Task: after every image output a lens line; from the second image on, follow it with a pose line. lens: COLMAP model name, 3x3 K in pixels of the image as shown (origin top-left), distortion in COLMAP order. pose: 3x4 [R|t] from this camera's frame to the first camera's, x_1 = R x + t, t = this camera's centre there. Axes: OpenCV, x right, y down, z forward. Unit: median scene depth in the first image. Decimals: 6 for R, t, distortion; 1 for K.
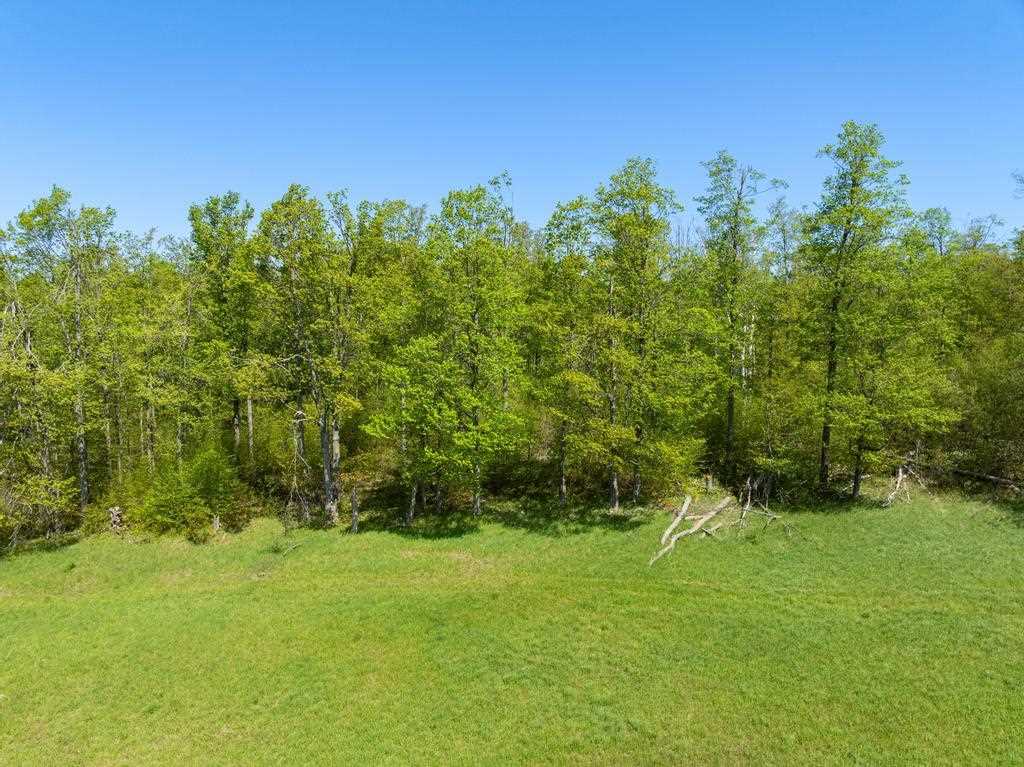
lens RADIAL K [[722.9, 0, 512.8], [0, 722.9, 384.5], [0, 0, 1]] dist [-0.045402, 0.012068]
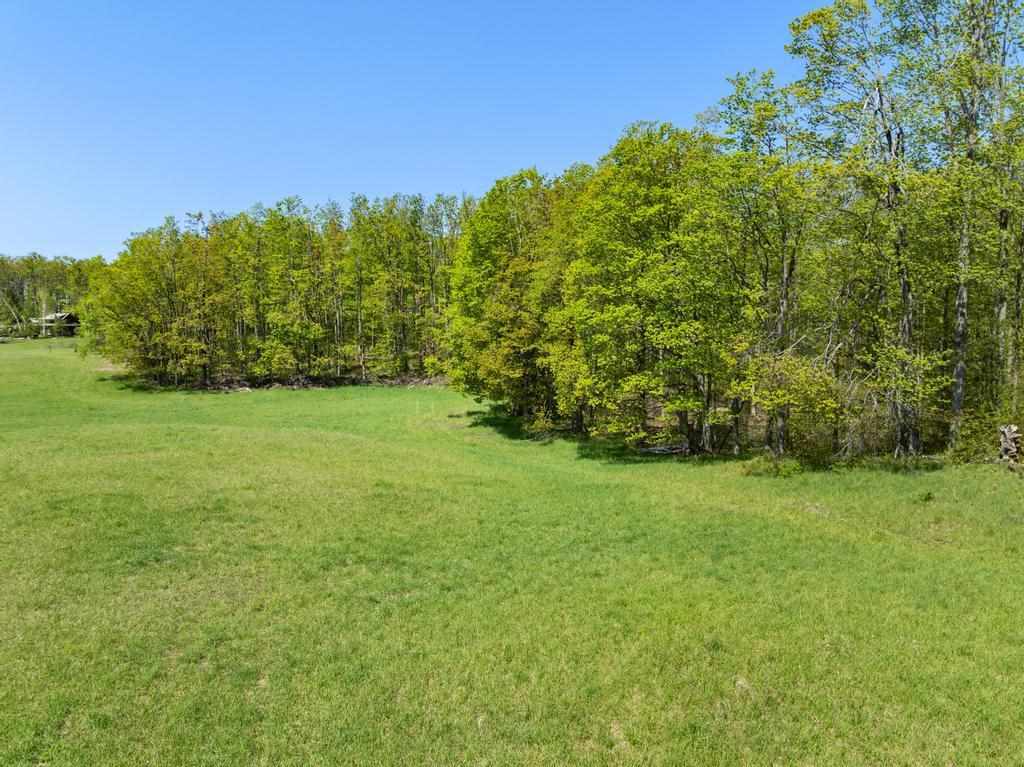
lens RADIAL K [[722.9, 0, 509.2], [0, 722.9, 385.2], [0, 0, 1]] dist [-0.045402, 0.012068]
pose [[0.450881, 0.099631, -0.887006, -0.248504], [-0.086292, 0.993962, 0.067781, 0.145081], [0.888403, 0.045980, 0.456756, 0.394675]]
